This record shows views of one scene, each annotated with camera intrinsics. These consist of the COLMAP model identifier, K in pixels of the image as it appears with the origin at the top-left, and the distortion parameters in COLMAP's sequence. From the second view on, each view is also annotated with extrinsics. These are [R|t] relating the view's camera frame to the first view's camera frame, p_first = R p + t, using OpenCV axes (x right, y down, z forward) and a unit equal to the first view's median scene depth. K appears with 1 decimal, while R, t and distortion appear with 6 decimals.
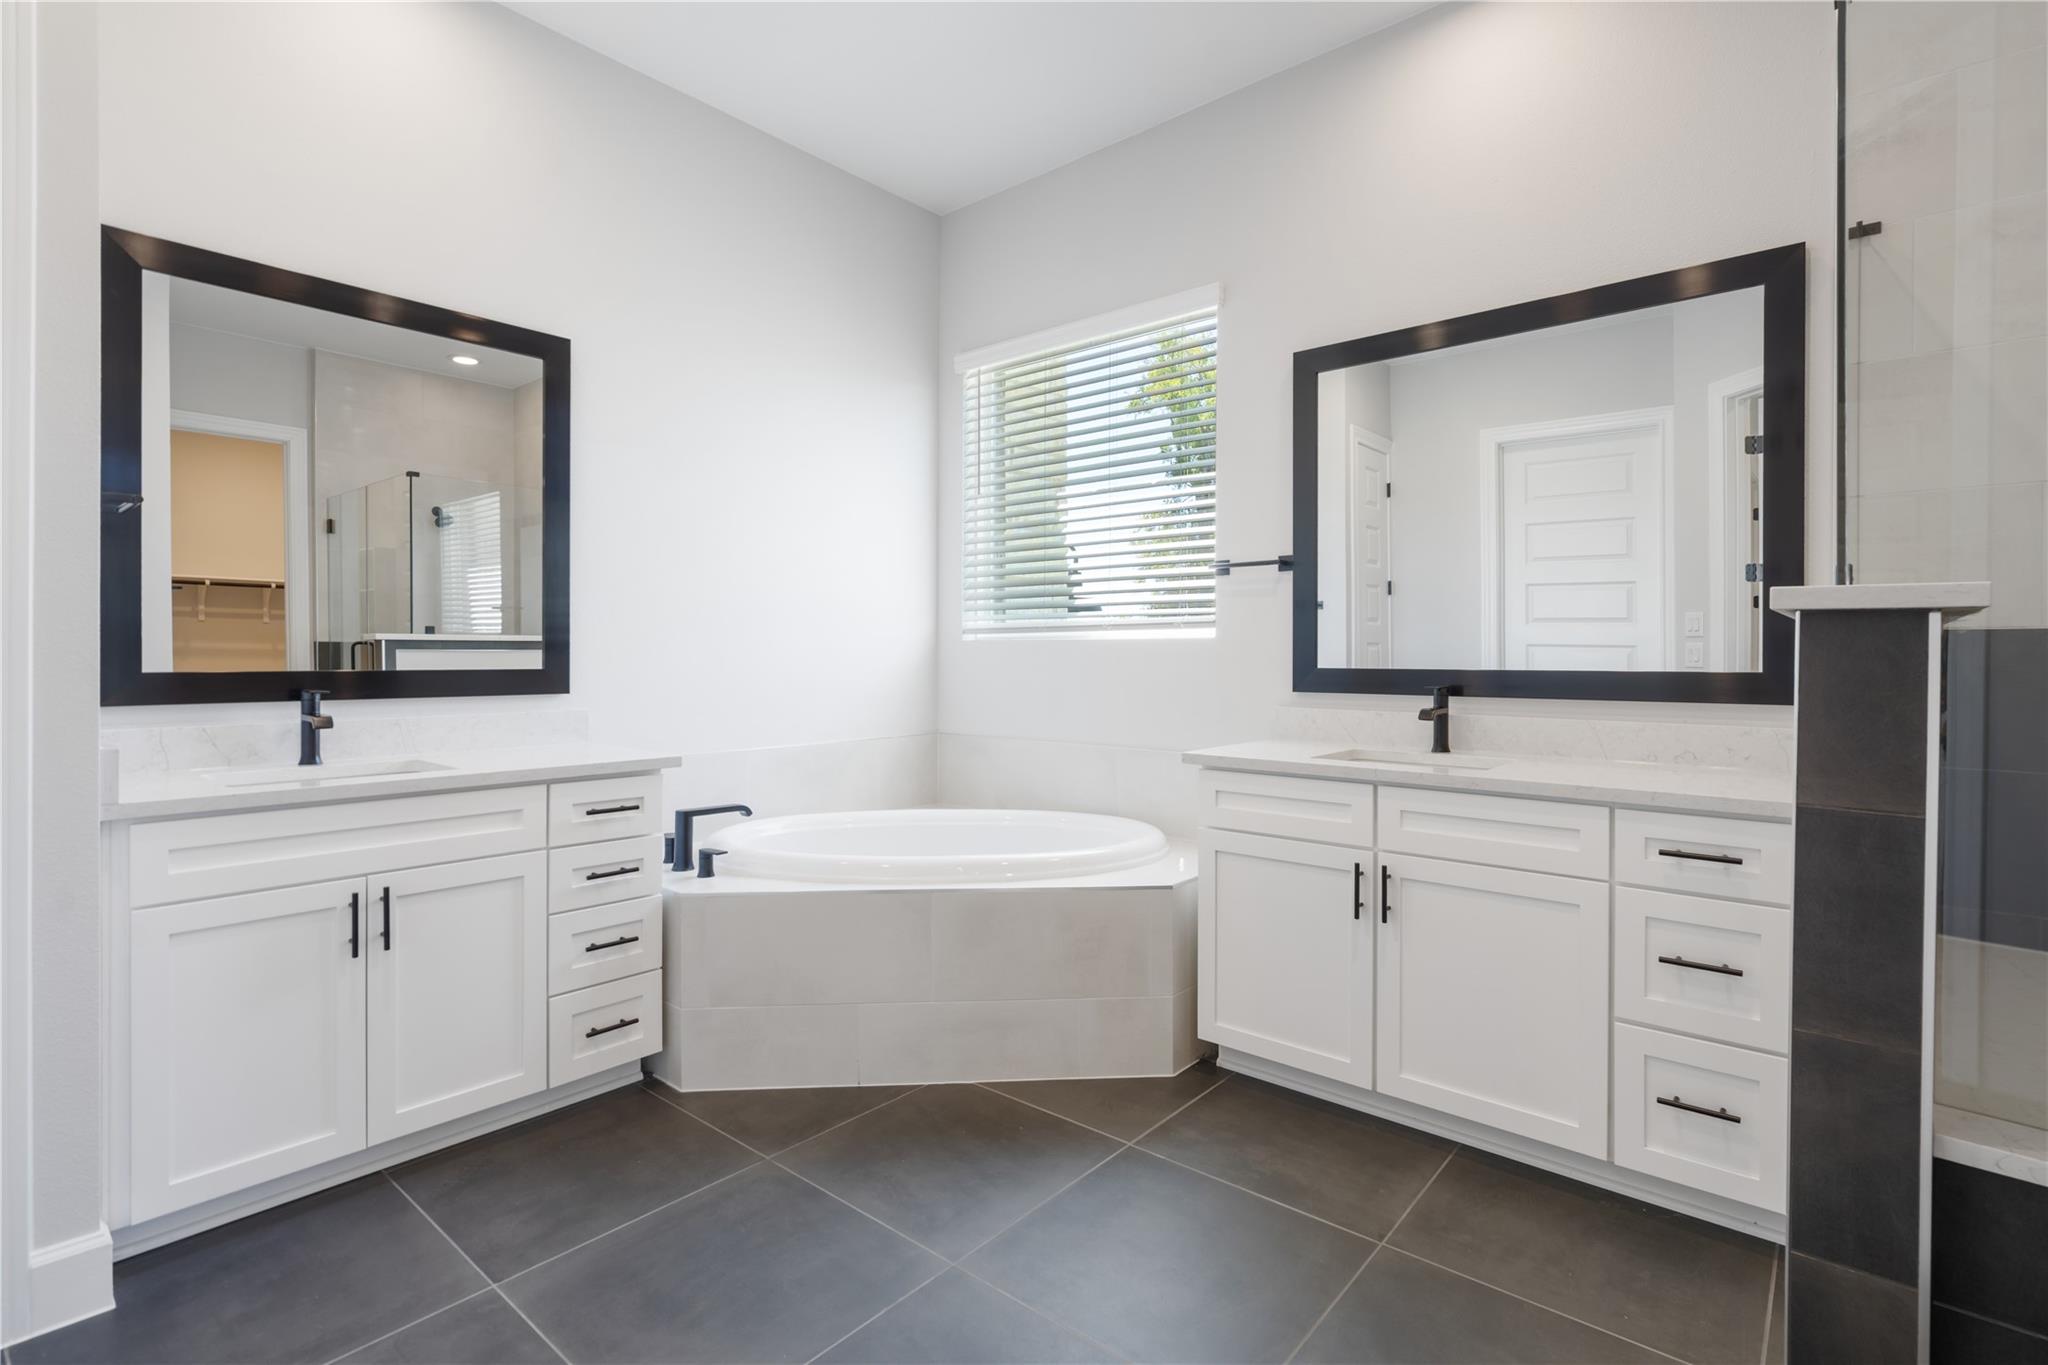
lens RADIAL K [[967.6, 0, 1064.3], [0, 967.6, 663.7], [0, 0, 1]] dist [-0.000690, 0.000000]
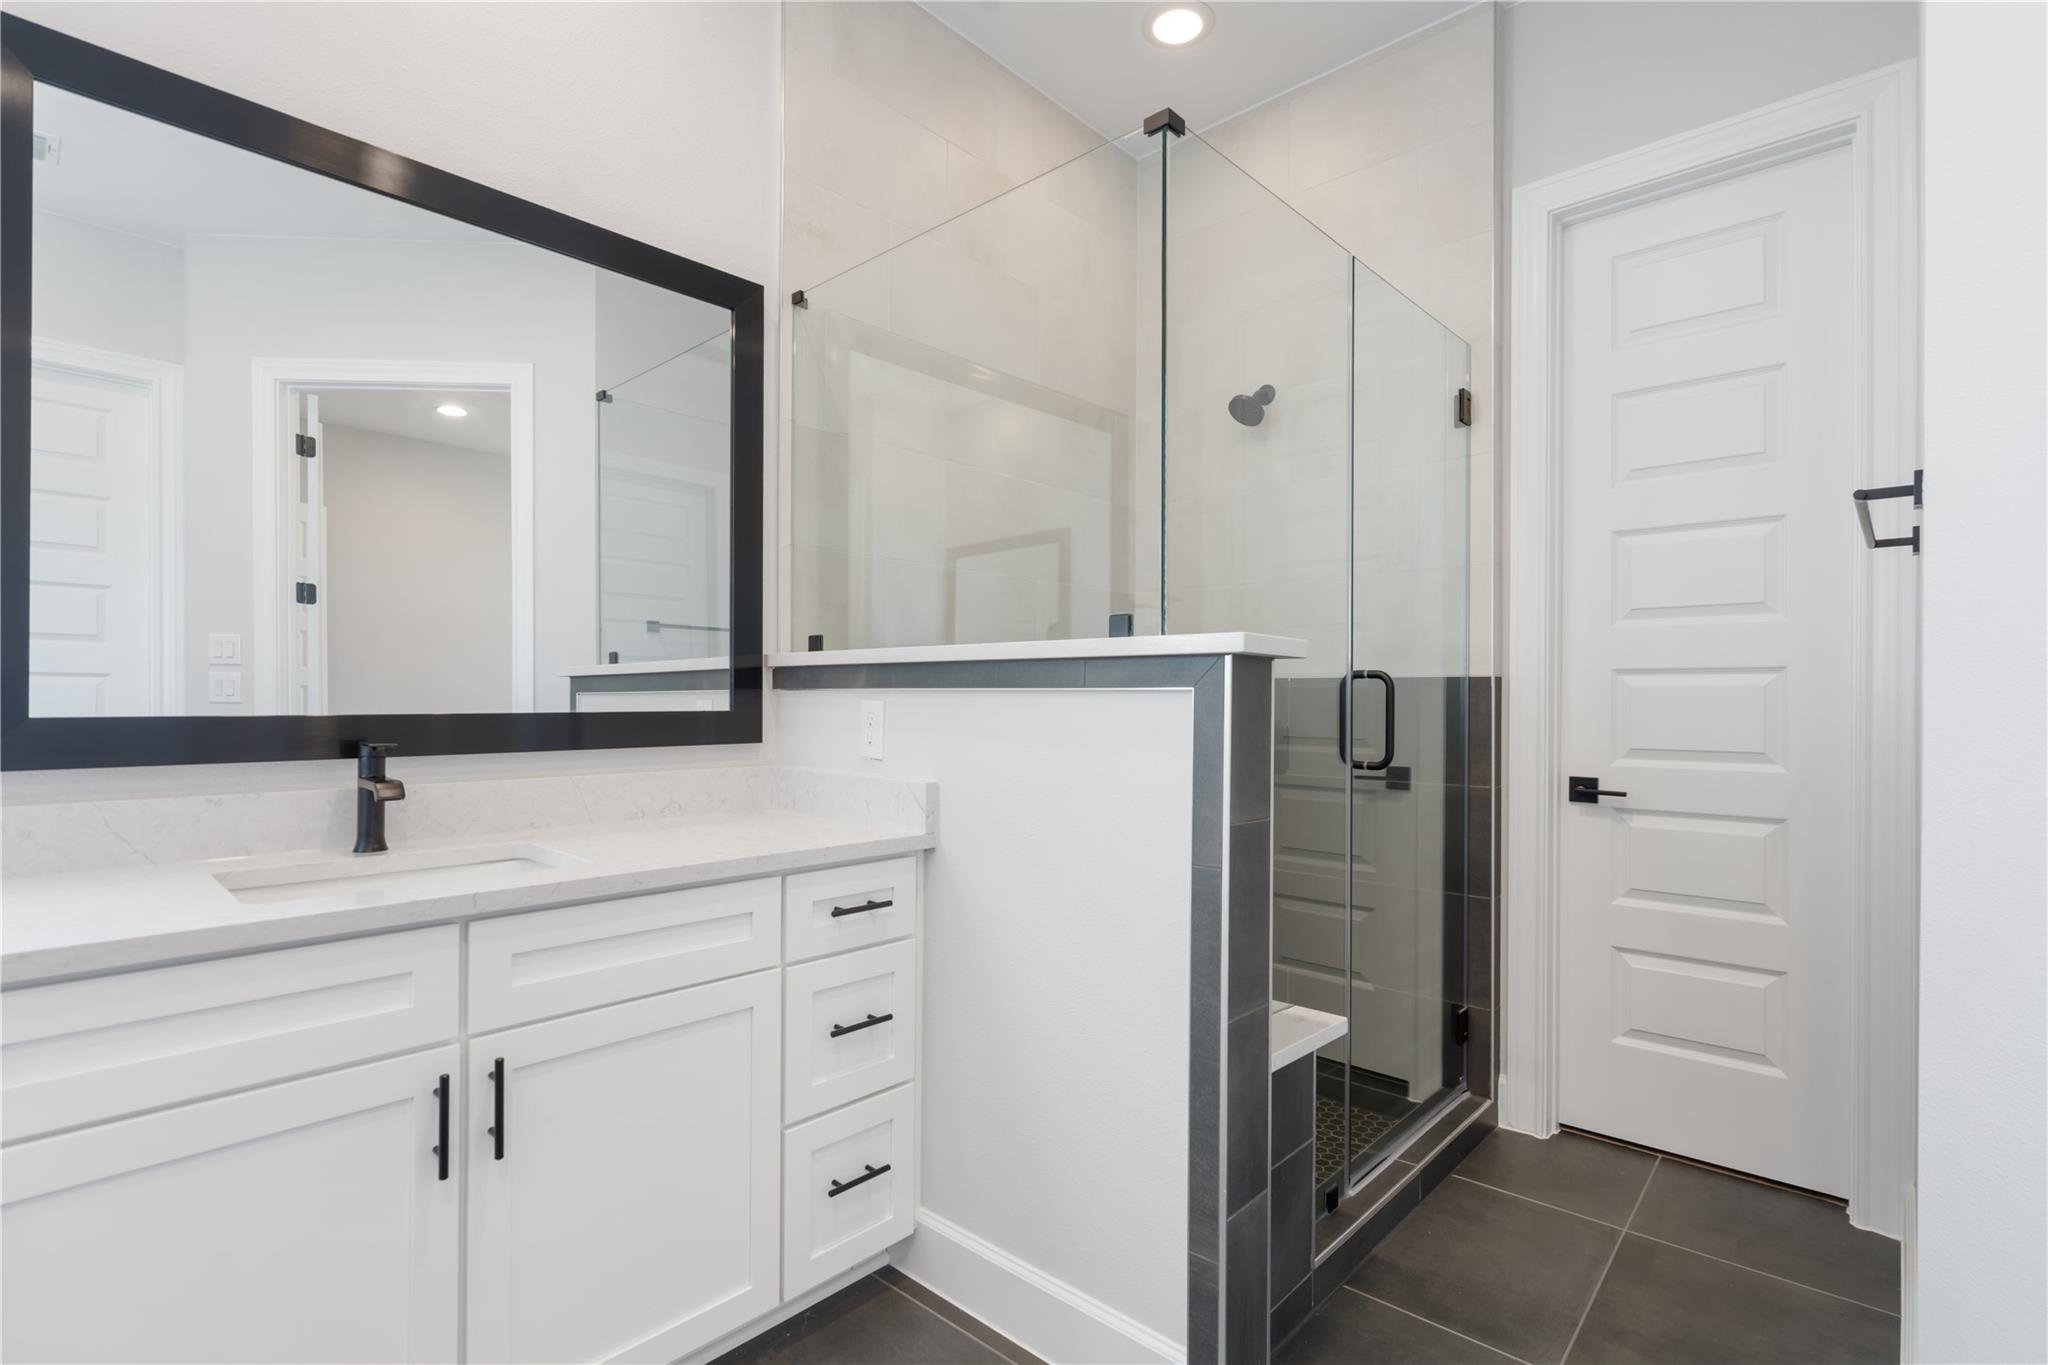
lens RADIAL K [[959.1, 0, 1002.6], [0, 959.1, 687.9], [0, 0, 1]] dist [-0.001084, -0.000243]
pose [[0.060626, 0.002570, 0.998157, -0.209110], [0.004630, 0.999985, -0.002855, -0.008025], [-0.998150, 0.004794, 0.060613, 0.644368]]
